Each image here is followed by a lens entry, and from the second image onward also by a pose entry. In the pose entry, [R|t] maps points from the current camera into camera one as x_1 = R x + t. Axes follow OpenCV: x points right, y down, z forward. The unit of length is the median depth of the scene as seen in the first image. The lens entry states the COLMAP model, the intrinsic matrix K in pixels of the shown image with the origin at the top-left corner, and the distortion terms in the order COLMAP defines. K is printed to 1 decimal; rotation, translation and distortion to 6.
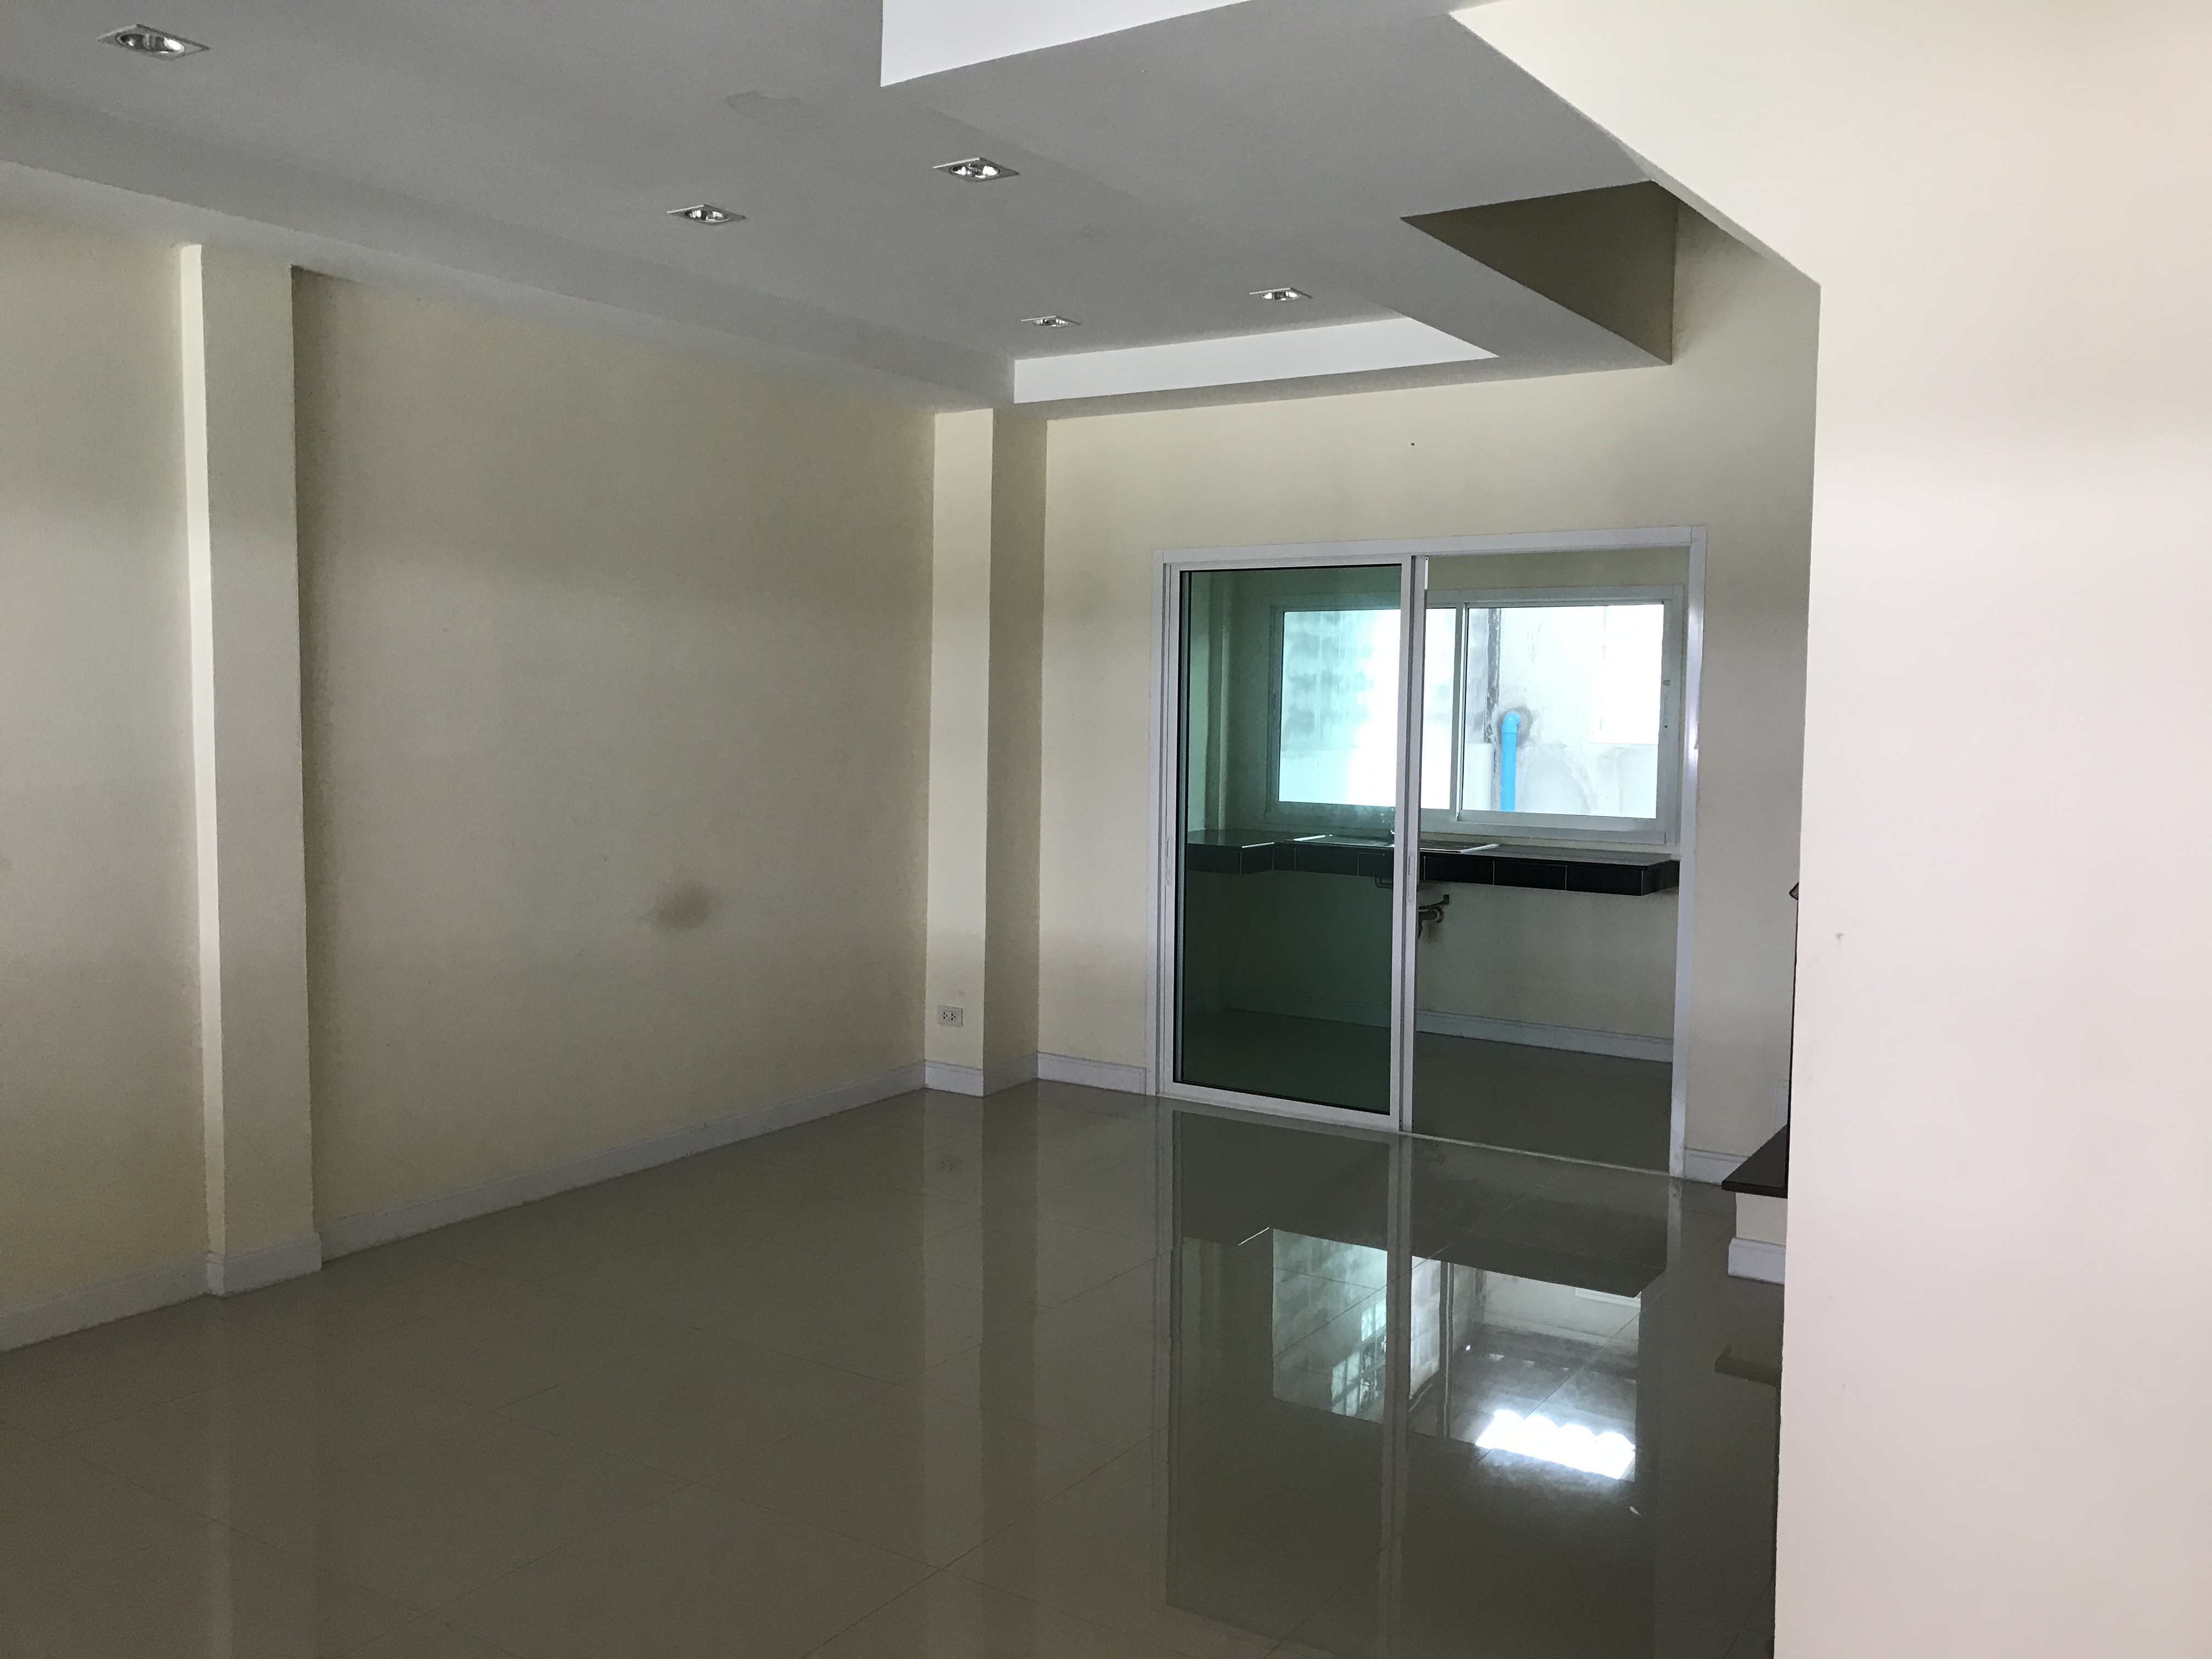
lens RADIAL K [[1828.6, 0, 1097.3], [0, 1828.6, 830.0], [0, 0, 1]] dist [0.042474, -0.030955]
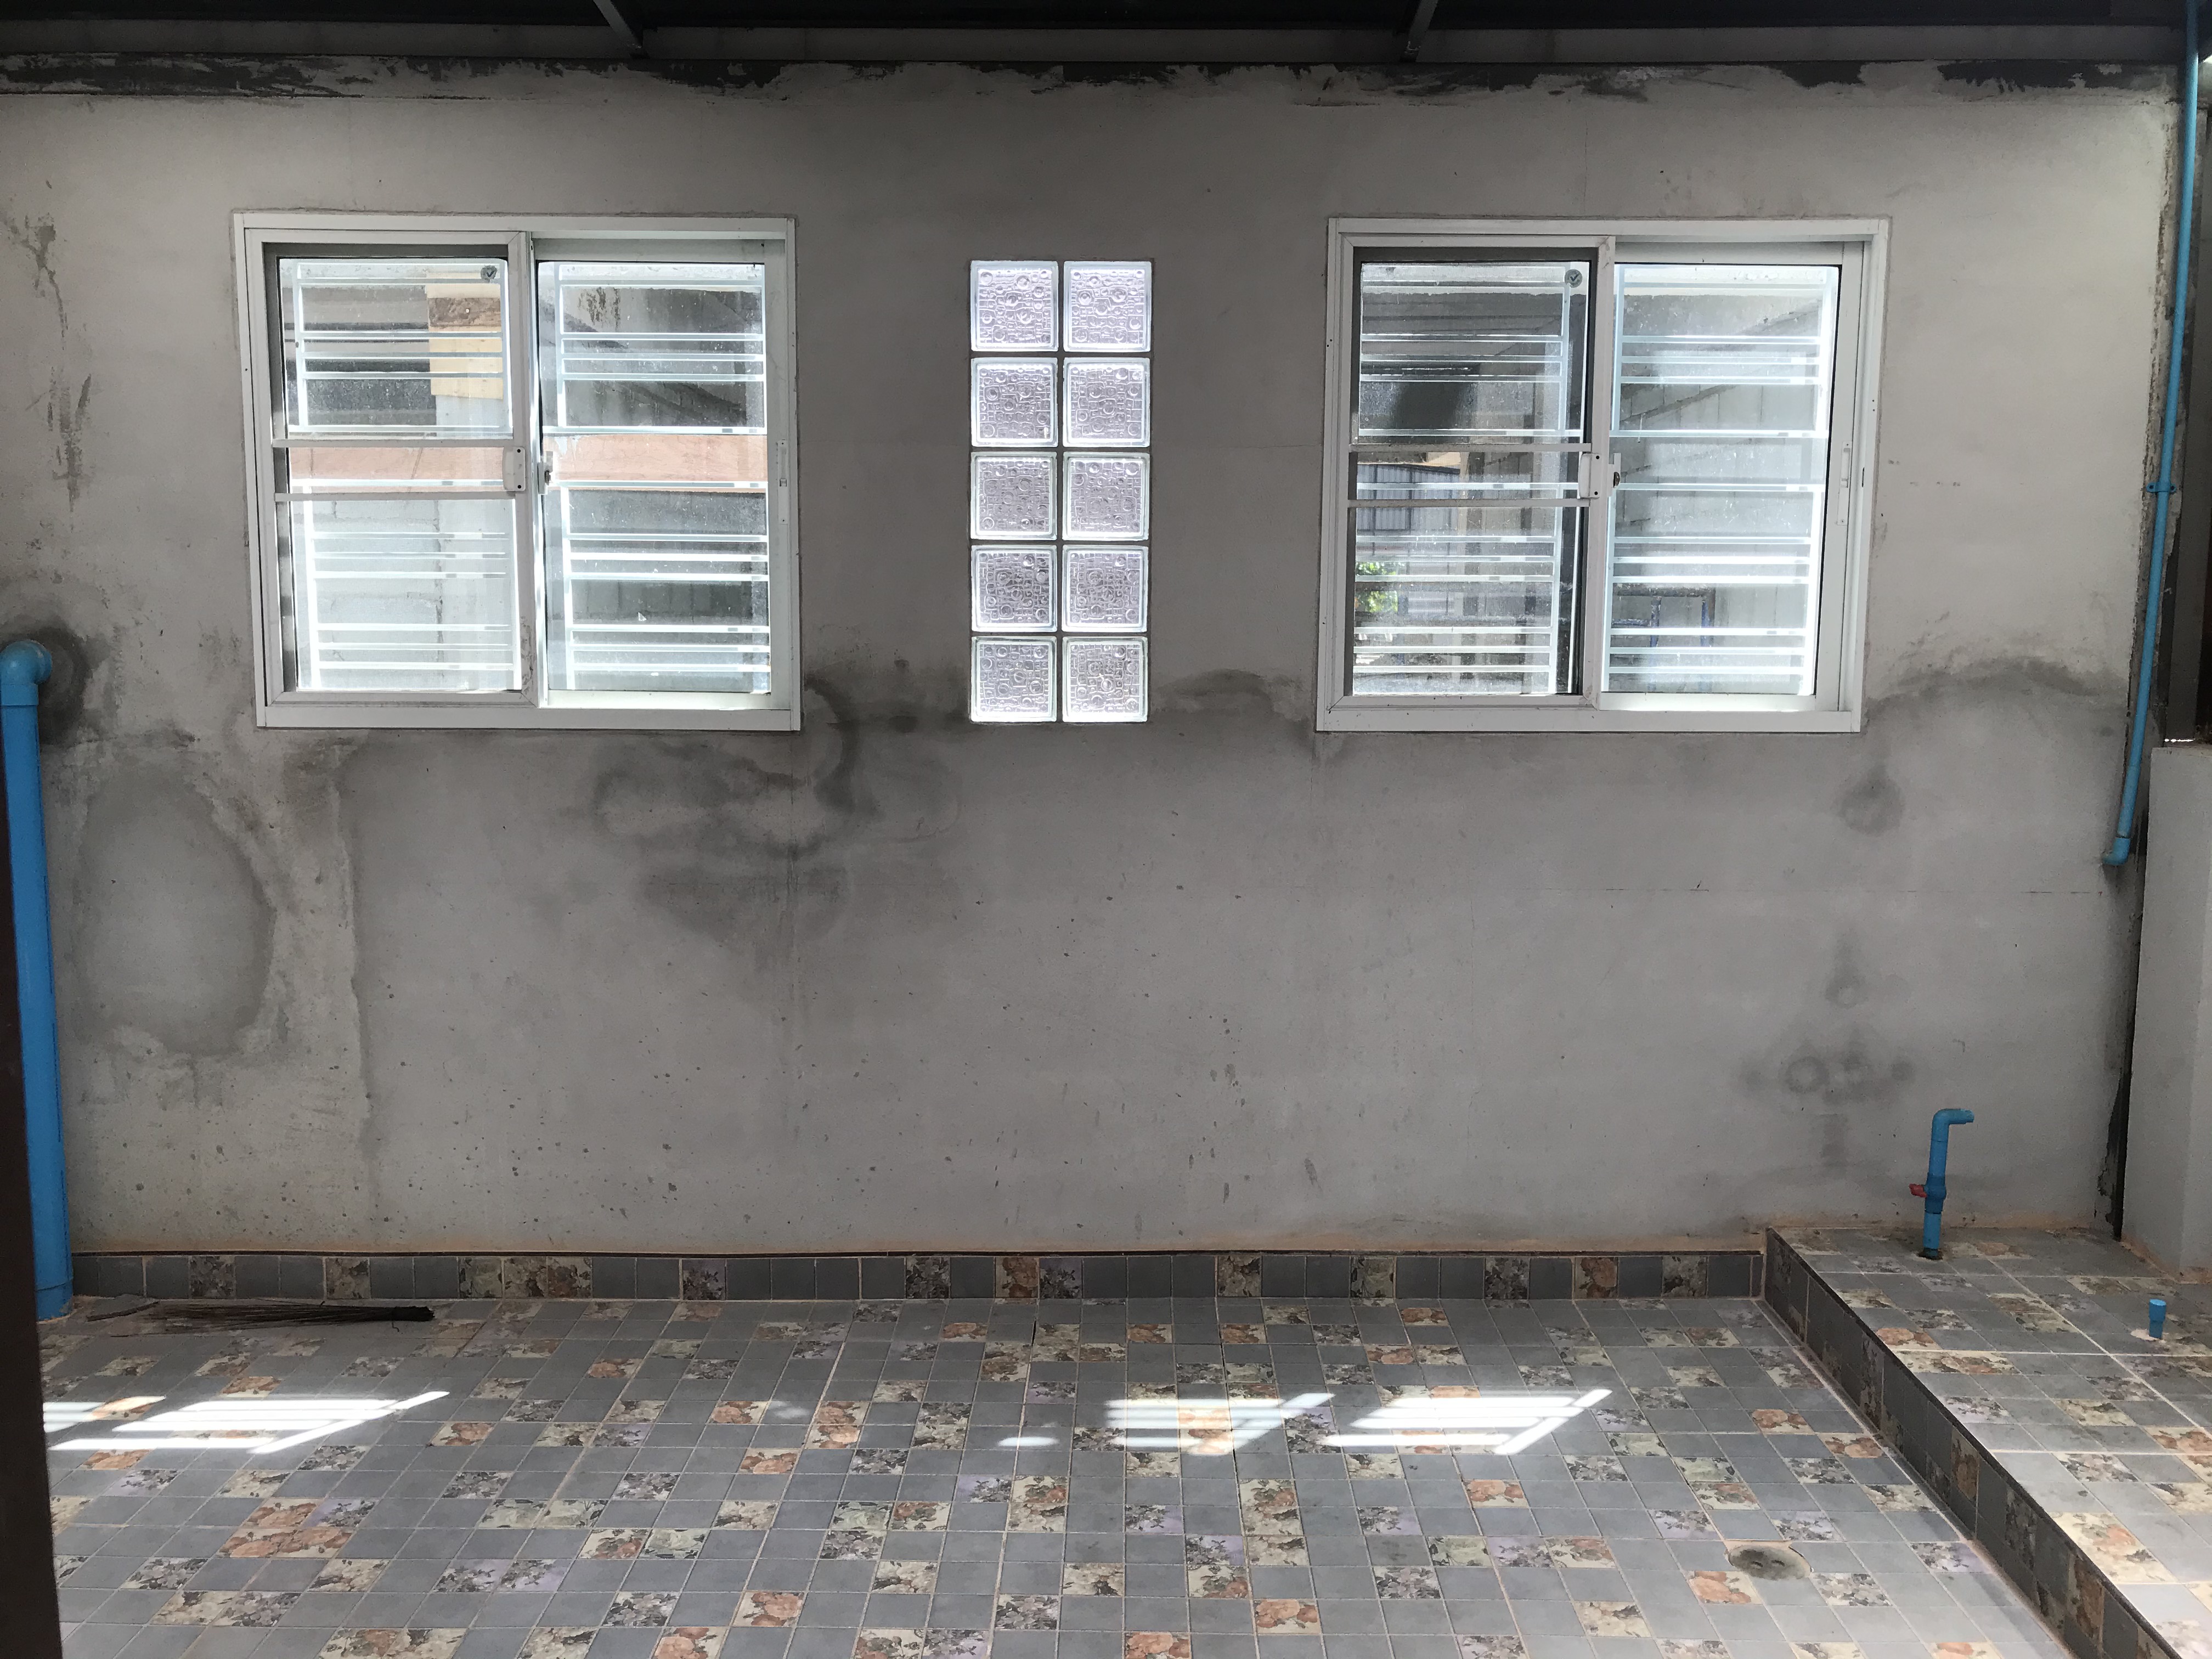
lens RADIAL K [[1828.6, 0, 1102.5], [0, 1828.6, 824.6], [0, 0, 1]] dist [0.042474, -0.030955]
pose [[0.857622, -0.070378, 0.509442, 0.223836], [0.045793, 0.997108, 0.060657, -0.042775], [-0.512237, -0.028692, 0.858364, 0.603836]]
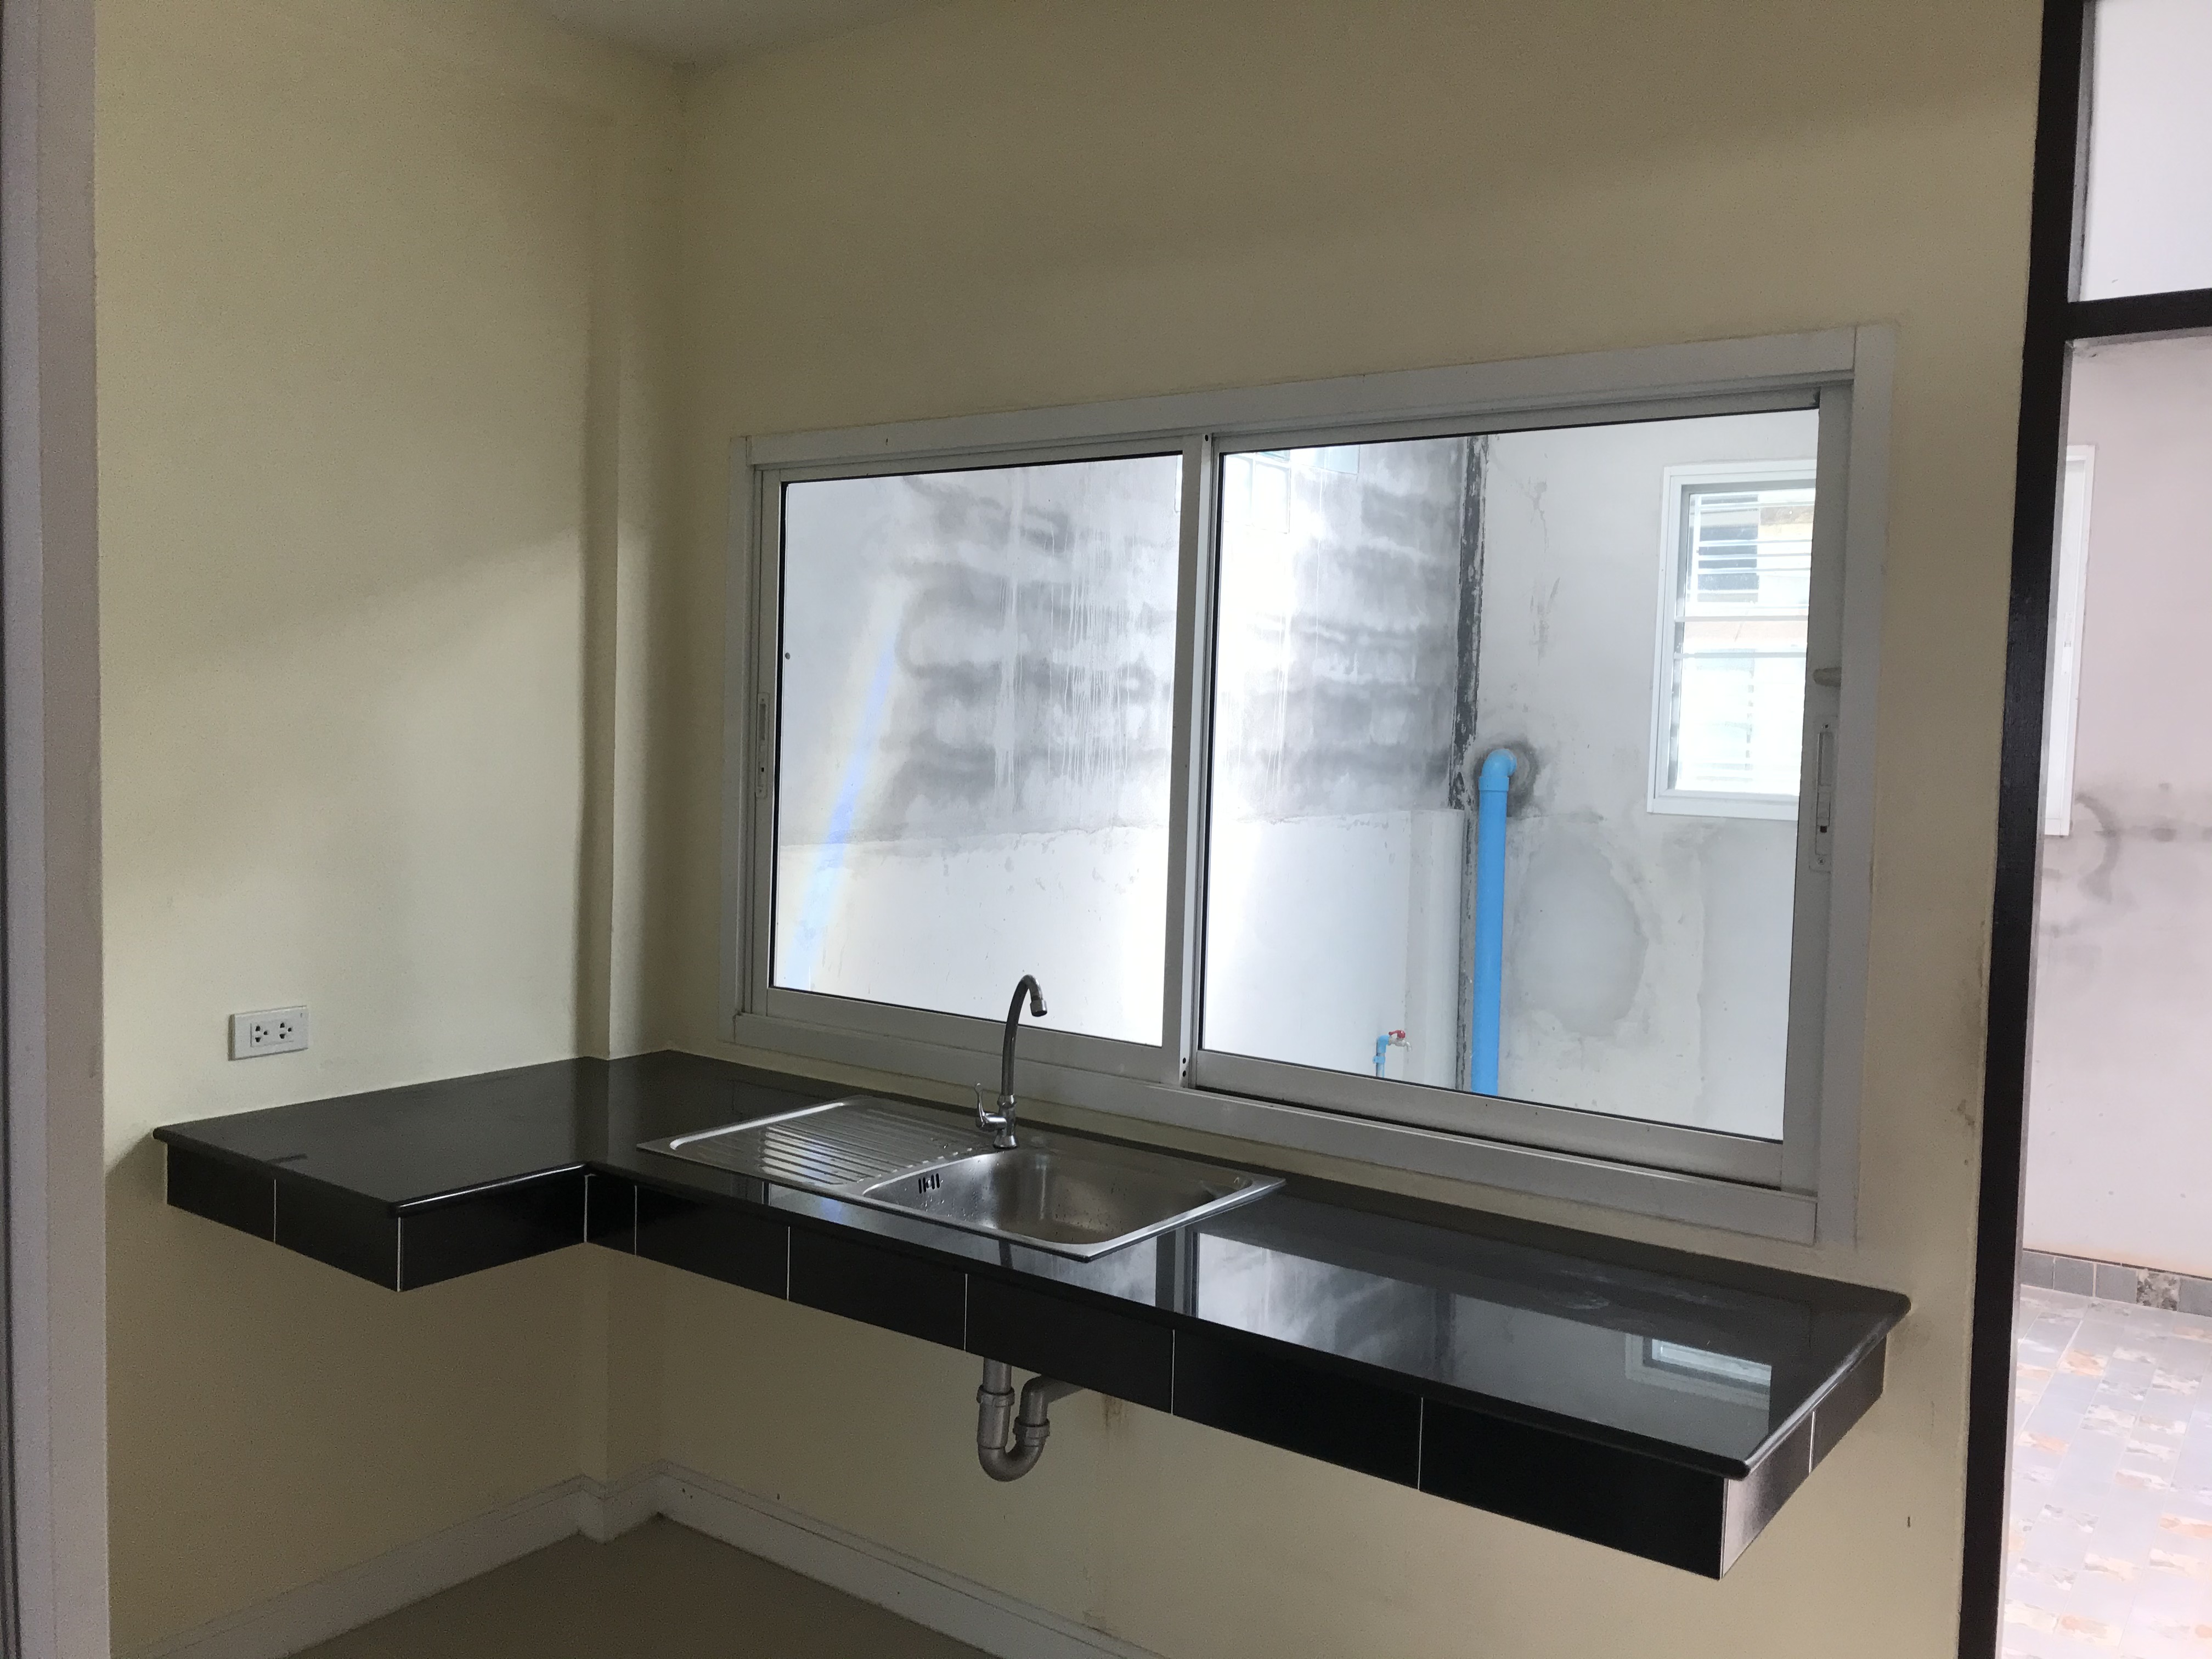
lens RADIAL K [[1828.6, 0, 1118.1], [0, 1828.6, 805.3], [0, 0, 1]] dist [0.042474, -0.030955]
pose [[0.998778, 0.017302, -0.046285, 0.142373], [-0.018411, 0.999551, -0.023634, -0.034559], [0.045855, 0.024457, 0.998649, 0.473105]]
